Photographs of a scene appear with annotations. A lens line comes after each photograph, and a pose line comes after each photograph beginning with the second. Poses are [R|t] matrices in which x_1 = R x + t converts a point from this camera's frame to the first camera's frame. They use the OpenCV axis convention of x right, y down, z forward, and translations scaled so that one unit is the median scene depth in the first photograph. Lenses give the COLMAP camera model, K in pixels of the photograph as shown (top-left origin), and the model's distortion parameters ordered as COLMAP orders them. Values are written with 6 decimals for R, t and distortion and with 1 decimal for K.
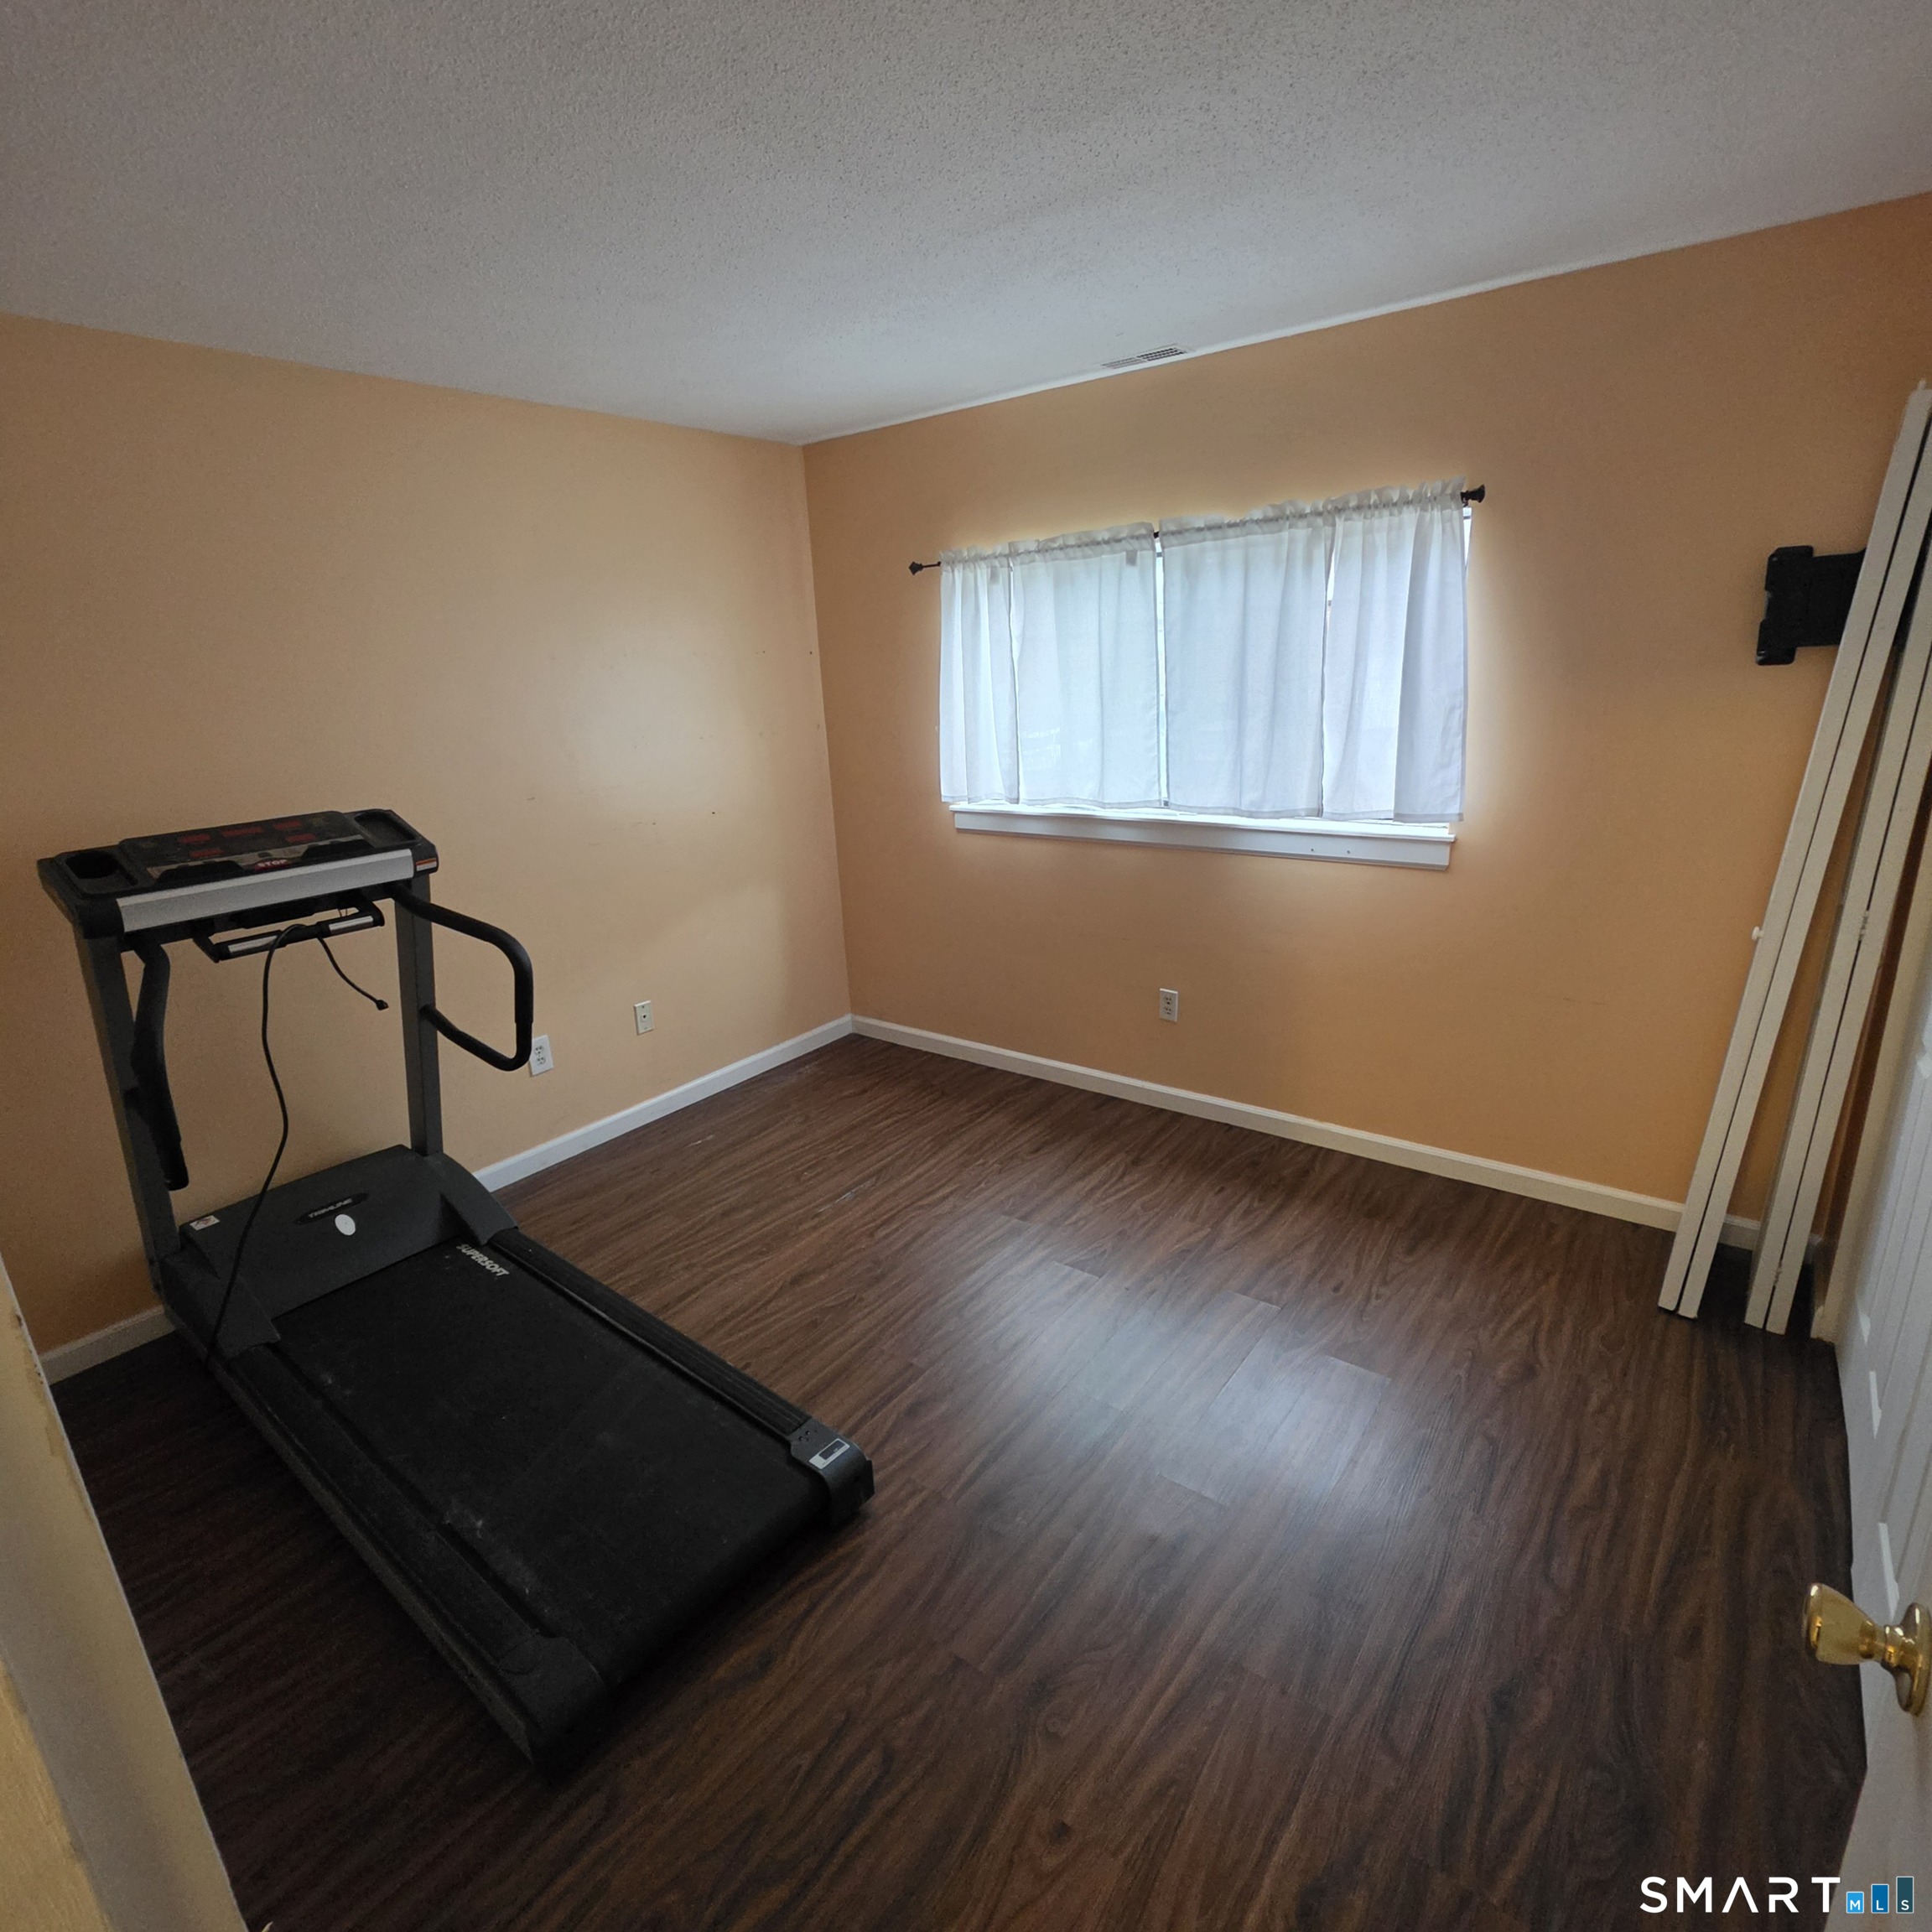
lens RADIAL K [[1032.0, 0, 964.0], [0, 1032.0, 964.0], [0, 0, 1]] dist [-0.005879, -0.000524]
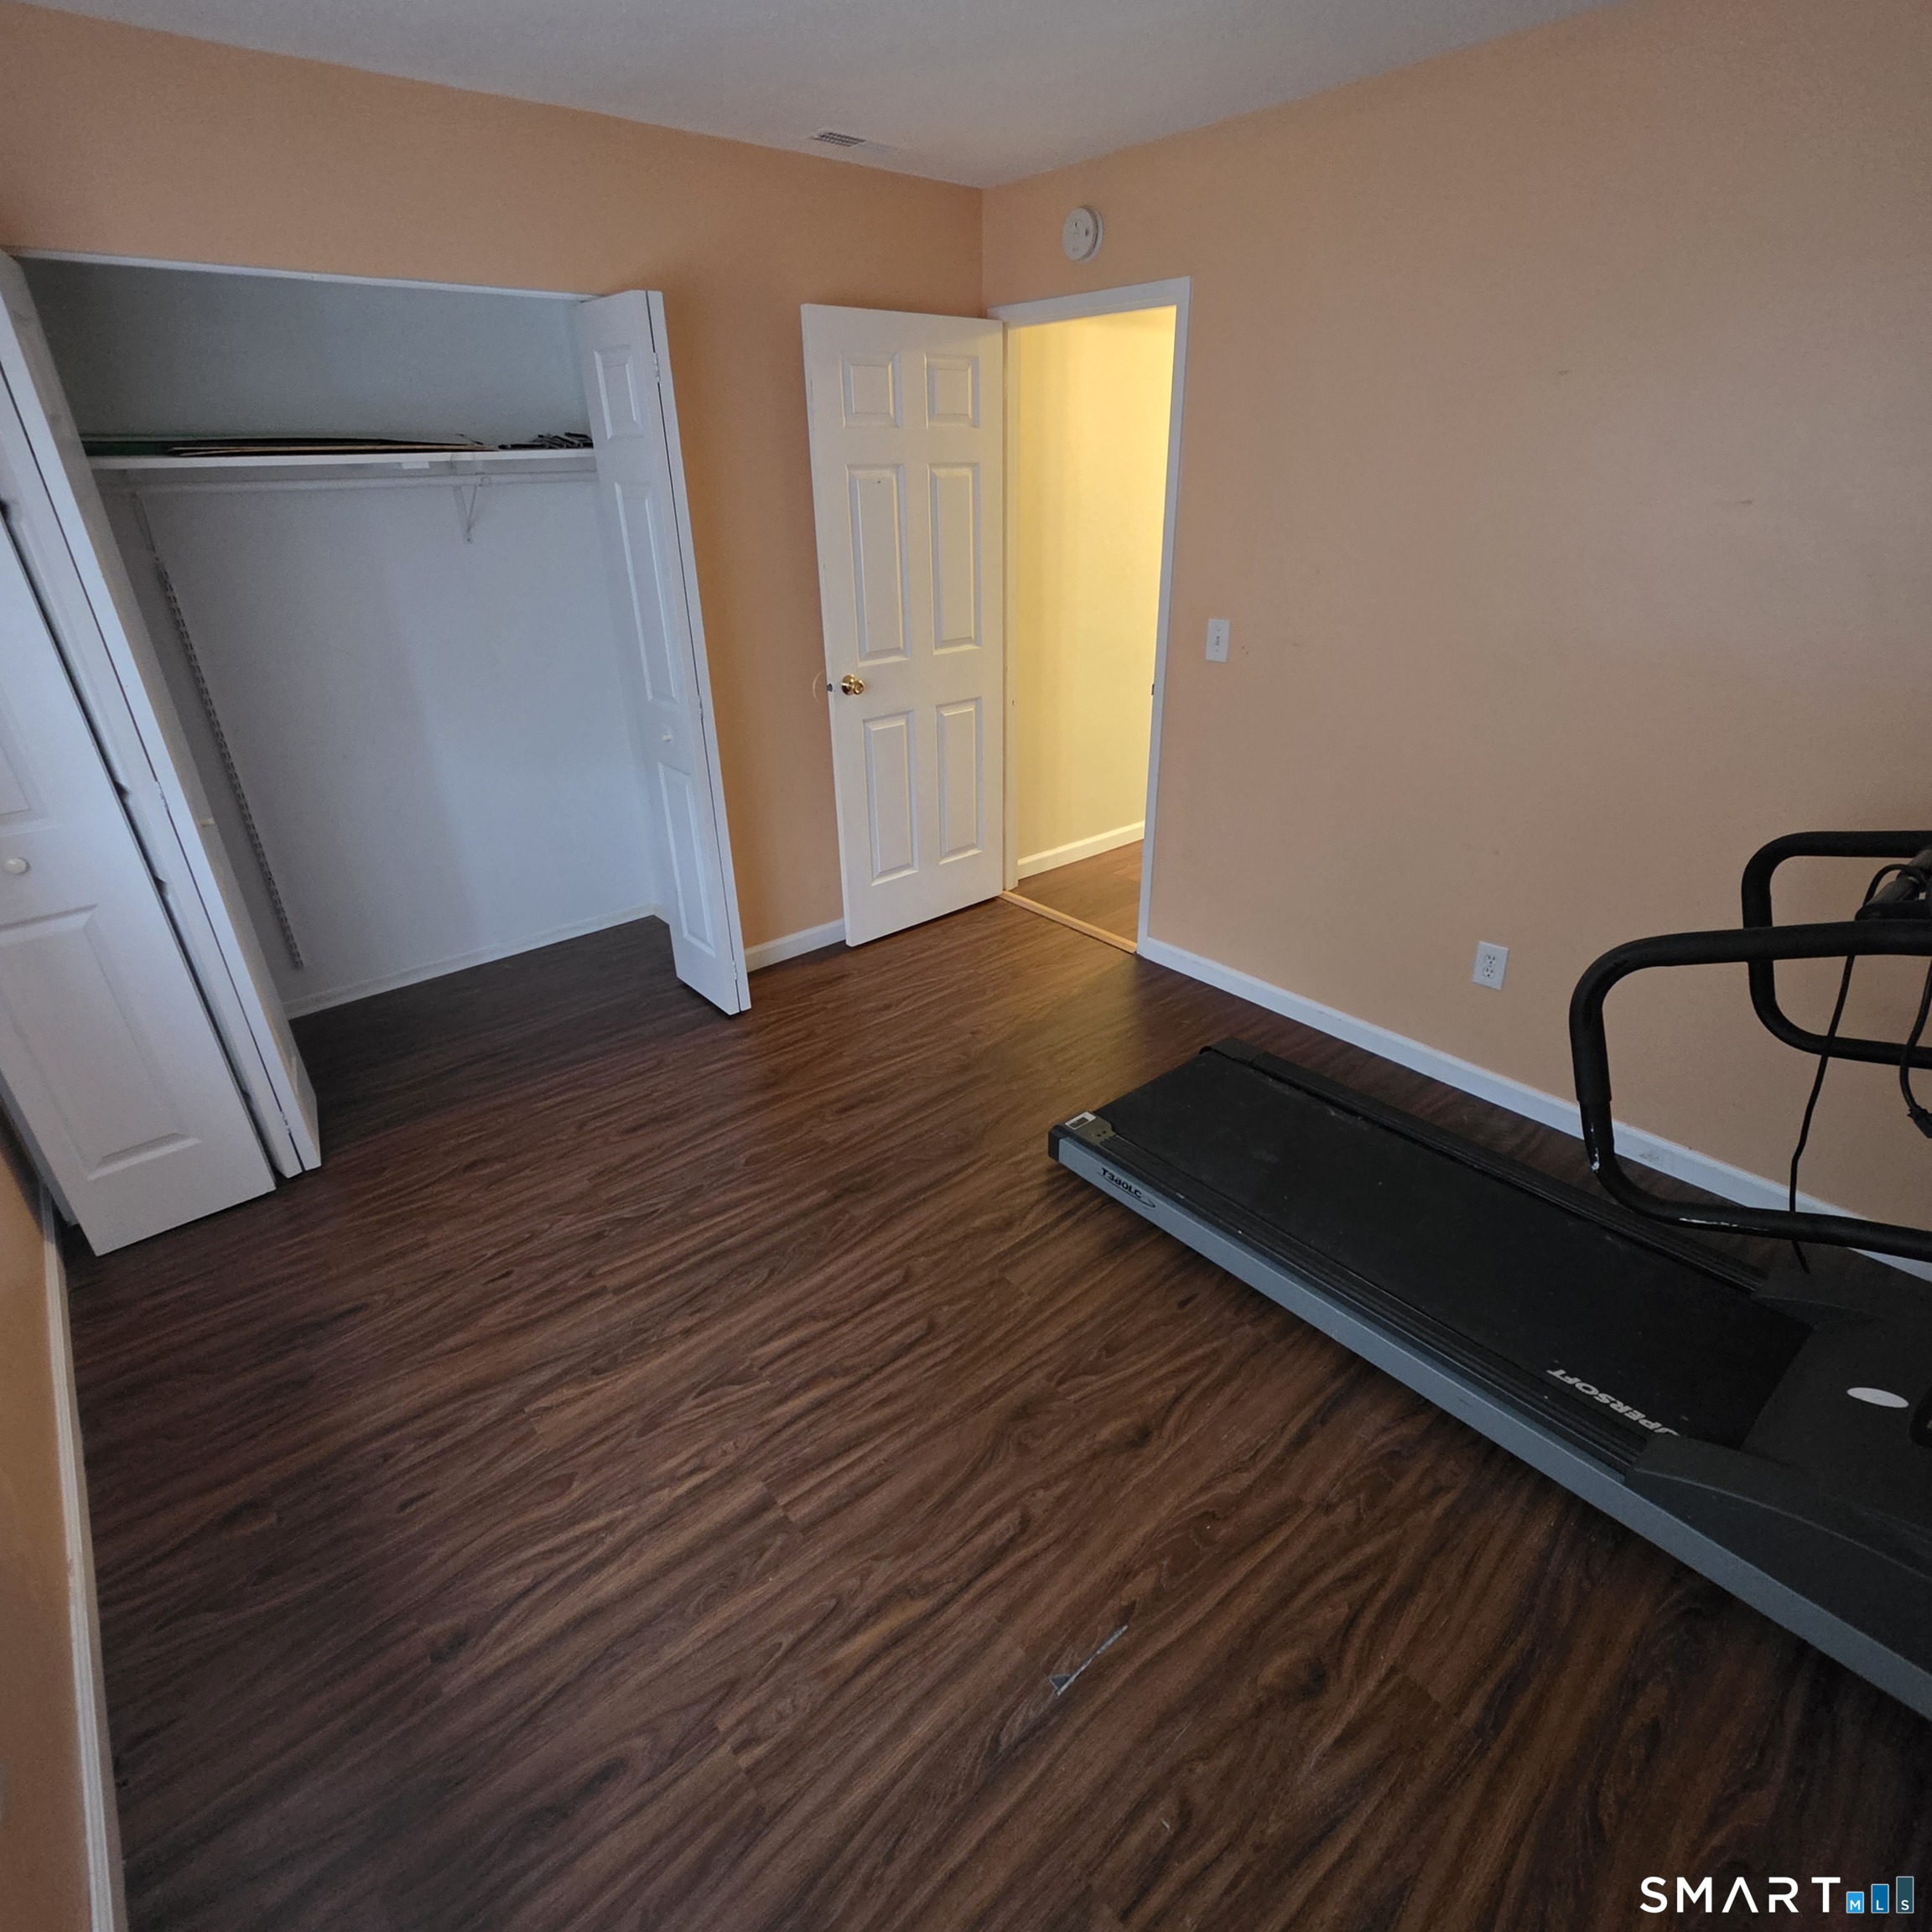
lens RADIAL K [[1032.0, 0, 965.6], [0, 1032.0, 970.7], [0, 0, 1]] dist [-0.005879, -0.000524]
pose [[-0.977810, -0.033954, 0.206726, -0.169335], [0.115937, 0.734195, 0.668967, -0.365656], [-0.174491, 0.678090, -0.713966, 1.231558]]
